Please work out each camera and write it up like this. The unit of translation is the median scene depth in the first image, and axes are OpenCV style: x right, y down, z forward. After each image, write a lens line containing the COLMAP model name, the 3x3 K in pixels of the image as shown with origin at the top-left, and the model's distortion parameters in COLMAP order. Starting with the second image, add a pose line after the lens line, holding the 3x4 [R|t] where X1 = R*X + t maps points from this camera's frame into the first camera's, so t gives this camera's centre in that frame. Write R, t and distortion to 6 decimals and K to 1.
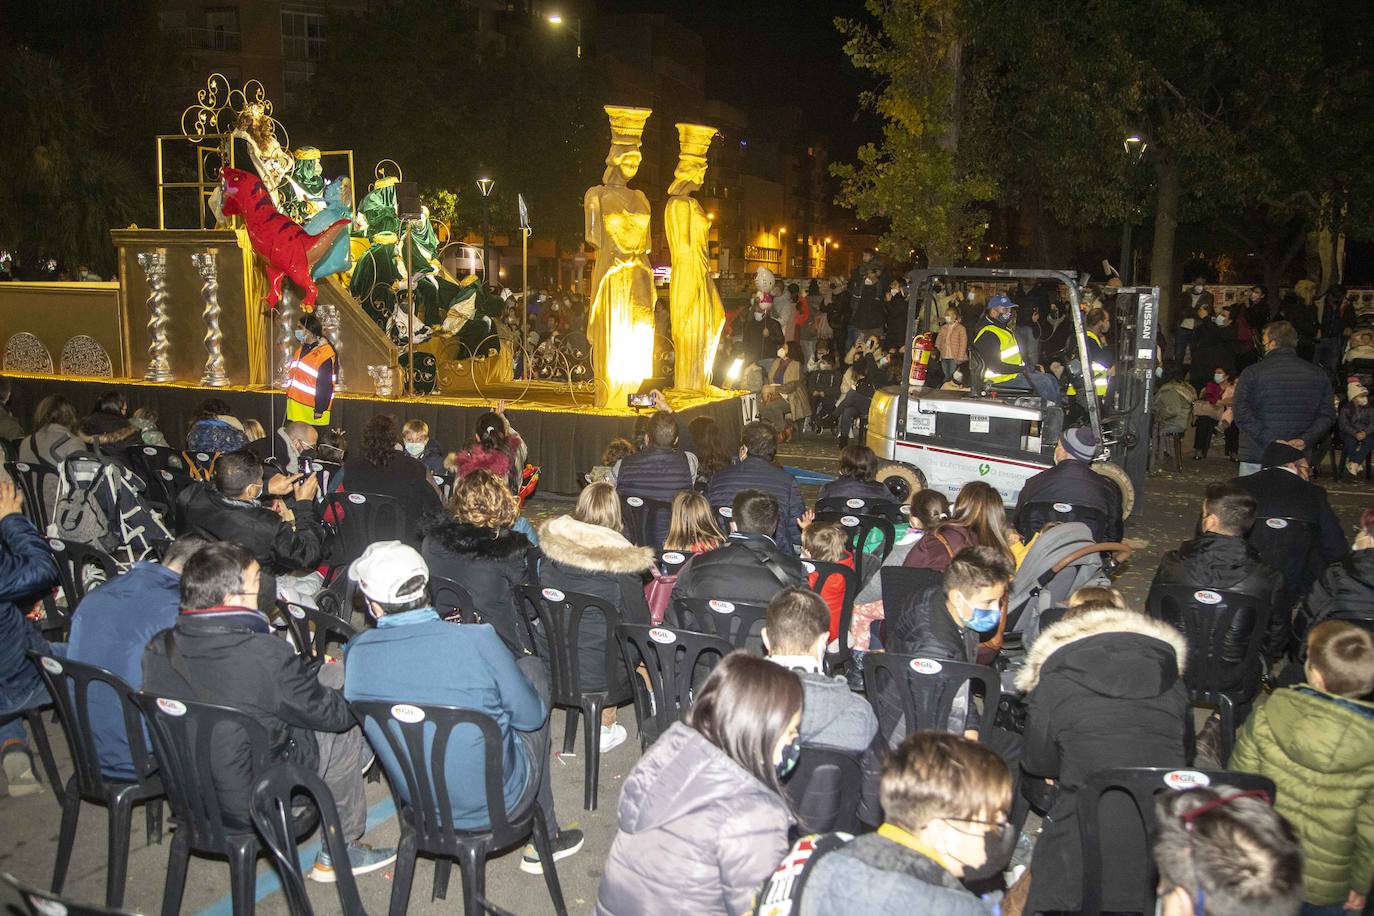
lens RADIAL K [[1143.0, 0, 678.8], [0, 1143.0, 458.4], [0, 0, 1]] dist [-0.013261, -0.009290]
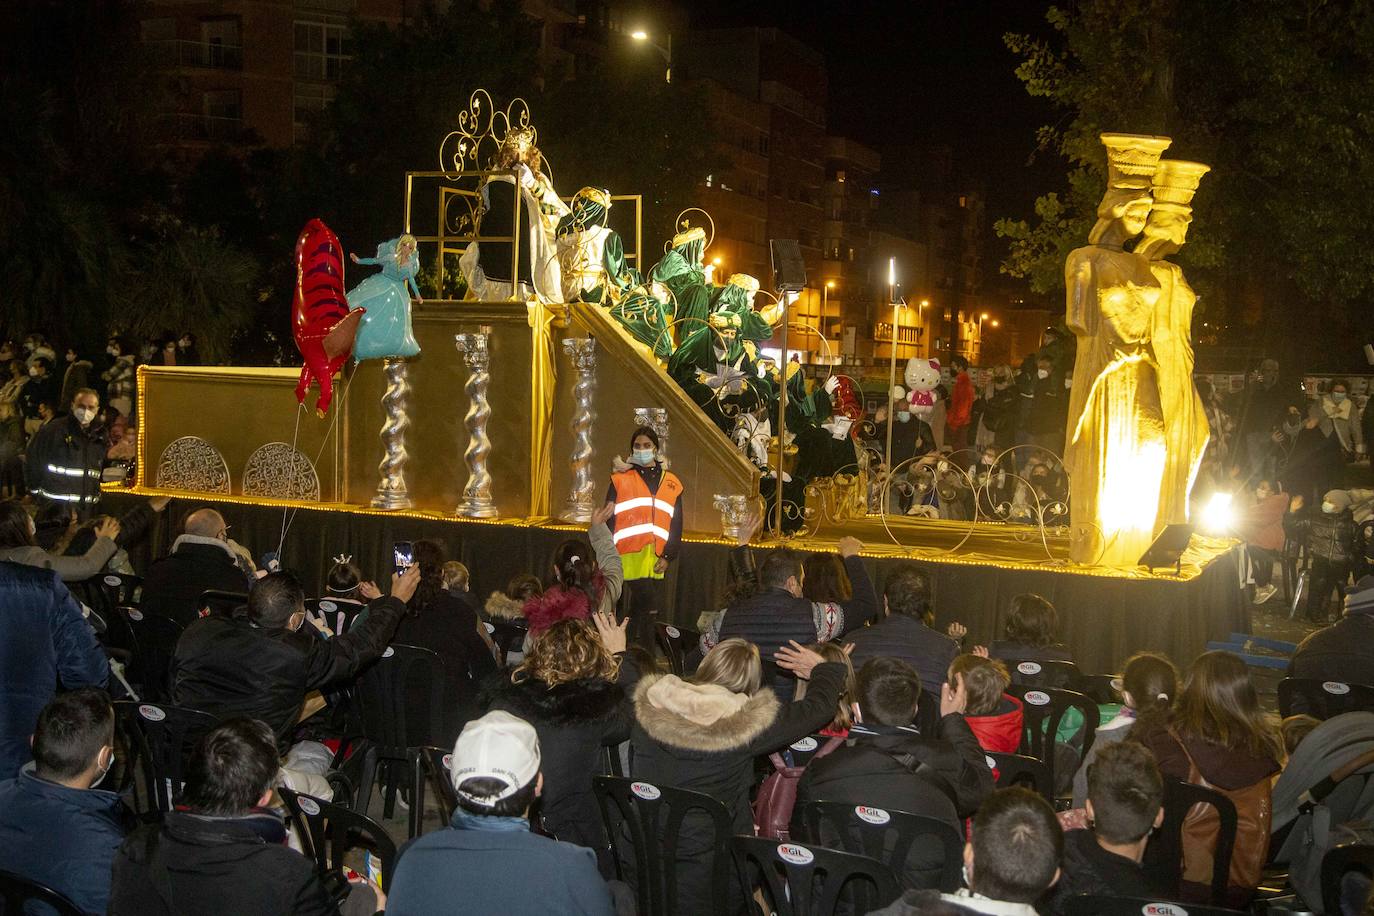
lens RADIAL K [[1509.0, 0, 687.0], [0, 1509.0, 458.0], [0, 0, 1]] dist [0.004606, 0.127233]
pose [[0.998222, 0.017696, -0.056924, -0.216573], [-0.023009, 0.995299, -0.094079, -0.014504], [0.054991, 0.095222, 0.993936, 0.066356]]
